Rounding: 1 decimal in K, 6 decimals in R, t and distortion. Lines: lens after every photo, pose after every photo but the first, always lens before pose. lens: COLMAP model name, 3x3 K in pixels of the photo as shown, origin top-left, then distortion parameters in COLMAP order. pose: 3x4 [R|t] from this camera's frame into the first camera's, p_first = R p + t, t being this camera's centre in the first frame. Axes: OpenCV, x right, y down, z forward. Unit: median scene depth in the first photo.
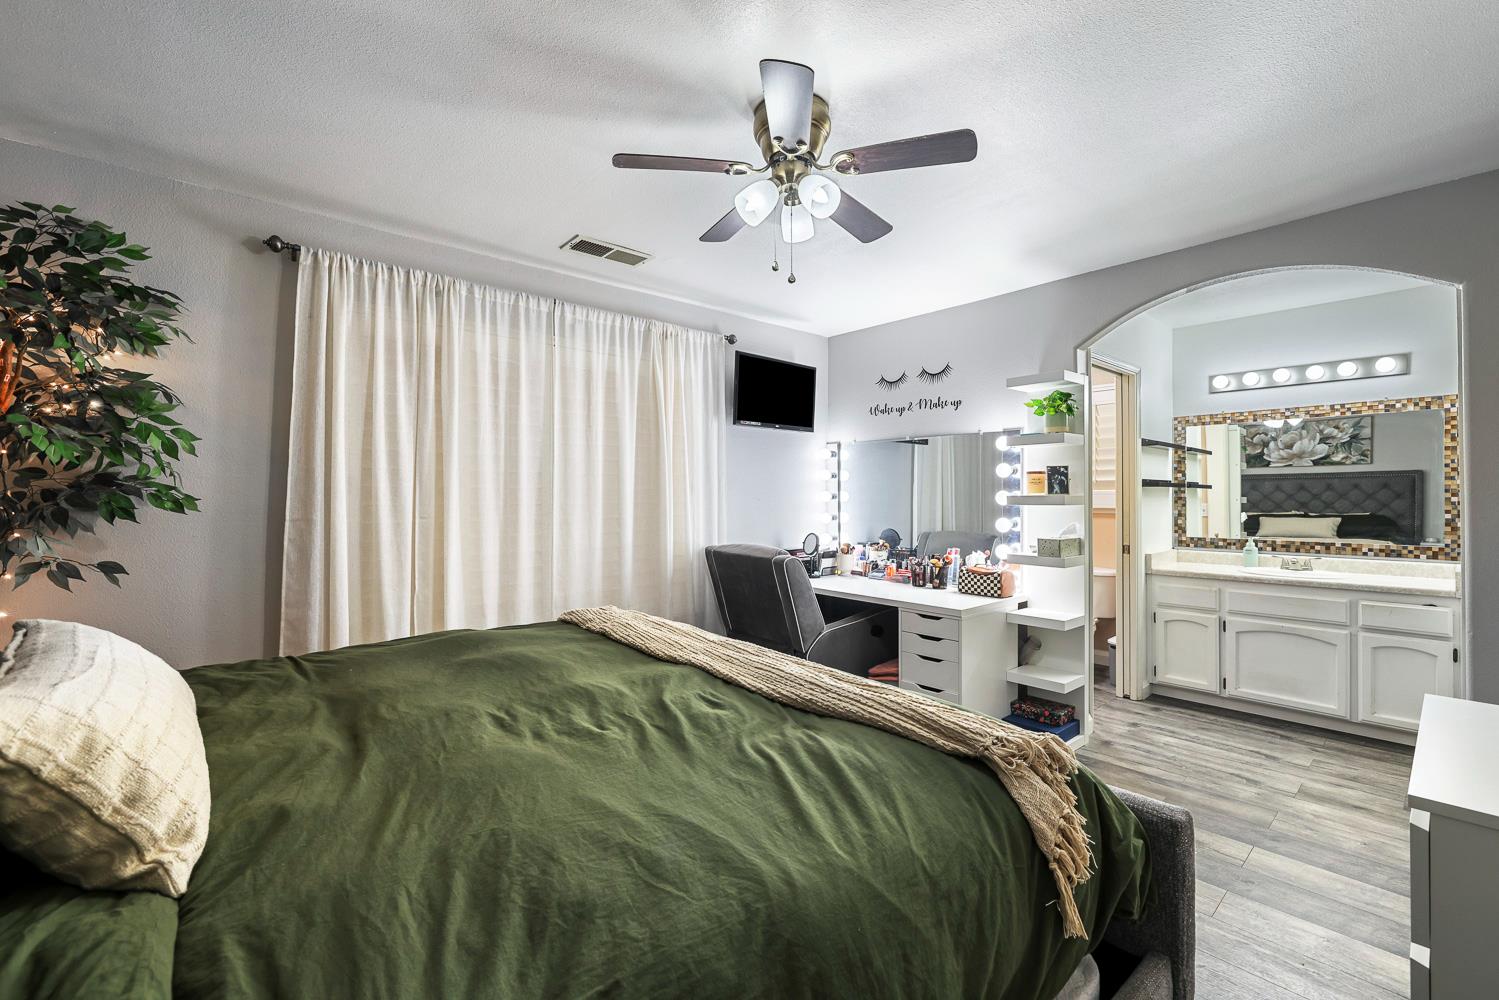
lens RADIAL K [[643.4, 0, 750.7], [0, 643.4, 502.2], [0, 0, 1]] dist [0.002438, -0.000073]
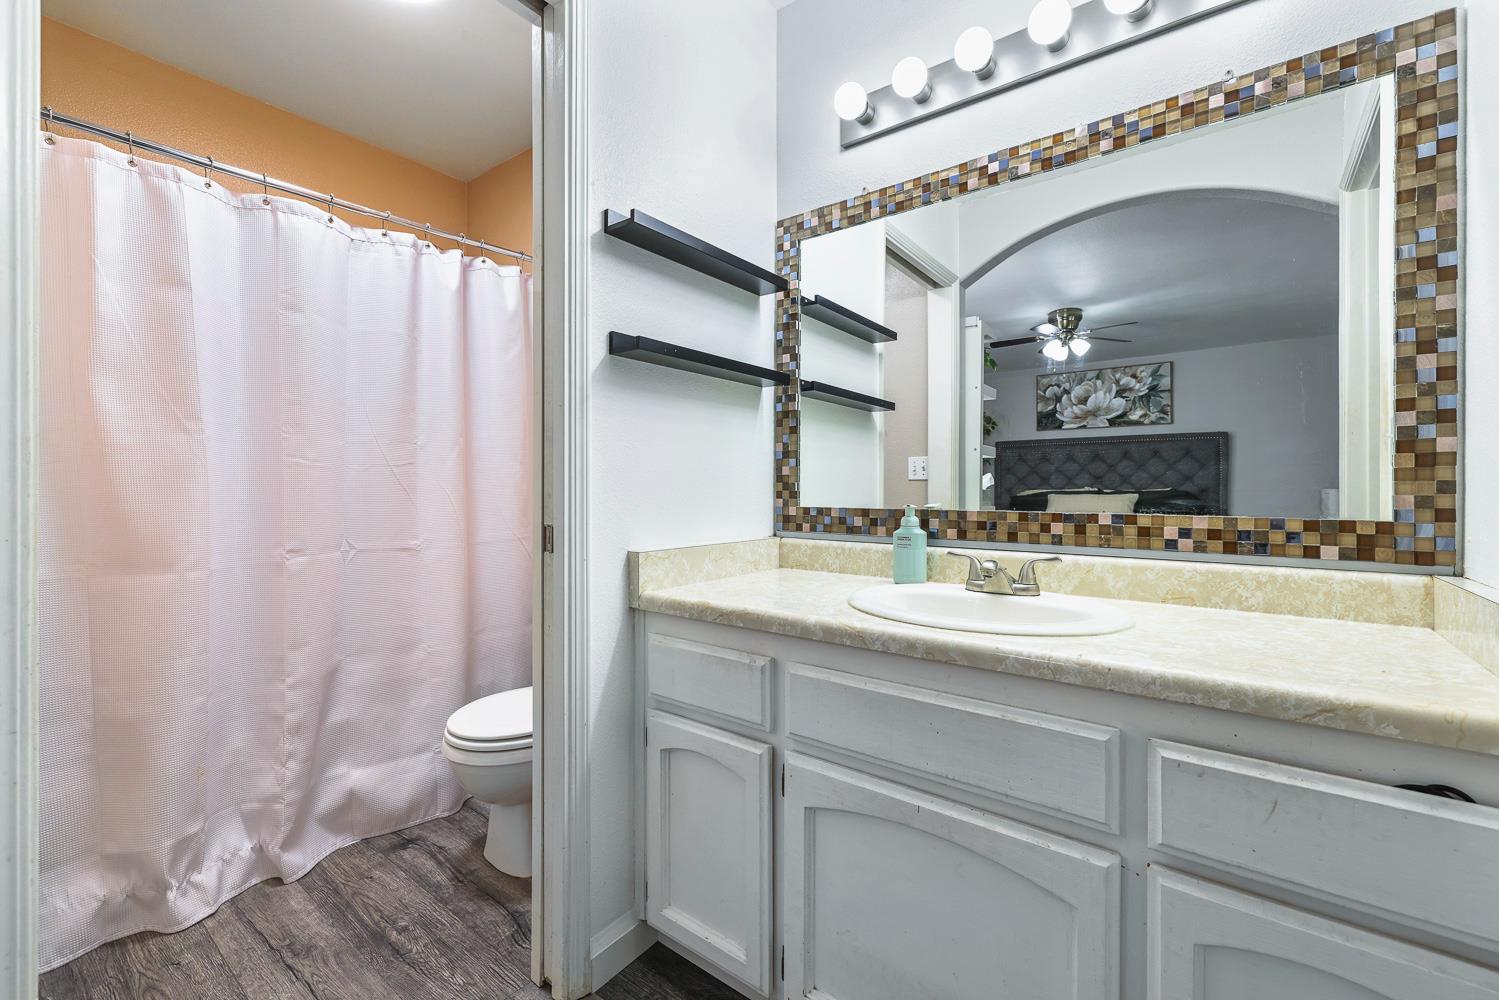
lens RADIAL K [[644.6, 0, 749.3], [0, 644.6, 499.9], [0, 0, 1]] dist [-0.004570, 0.001430]
pose [[0.981991, -0.002978, 0.188903, 0.564099], [0.000452, 0.999910, 0.013414, 0.043684], [-0.188926, -0.013087, 0.981904, 0.596434]]
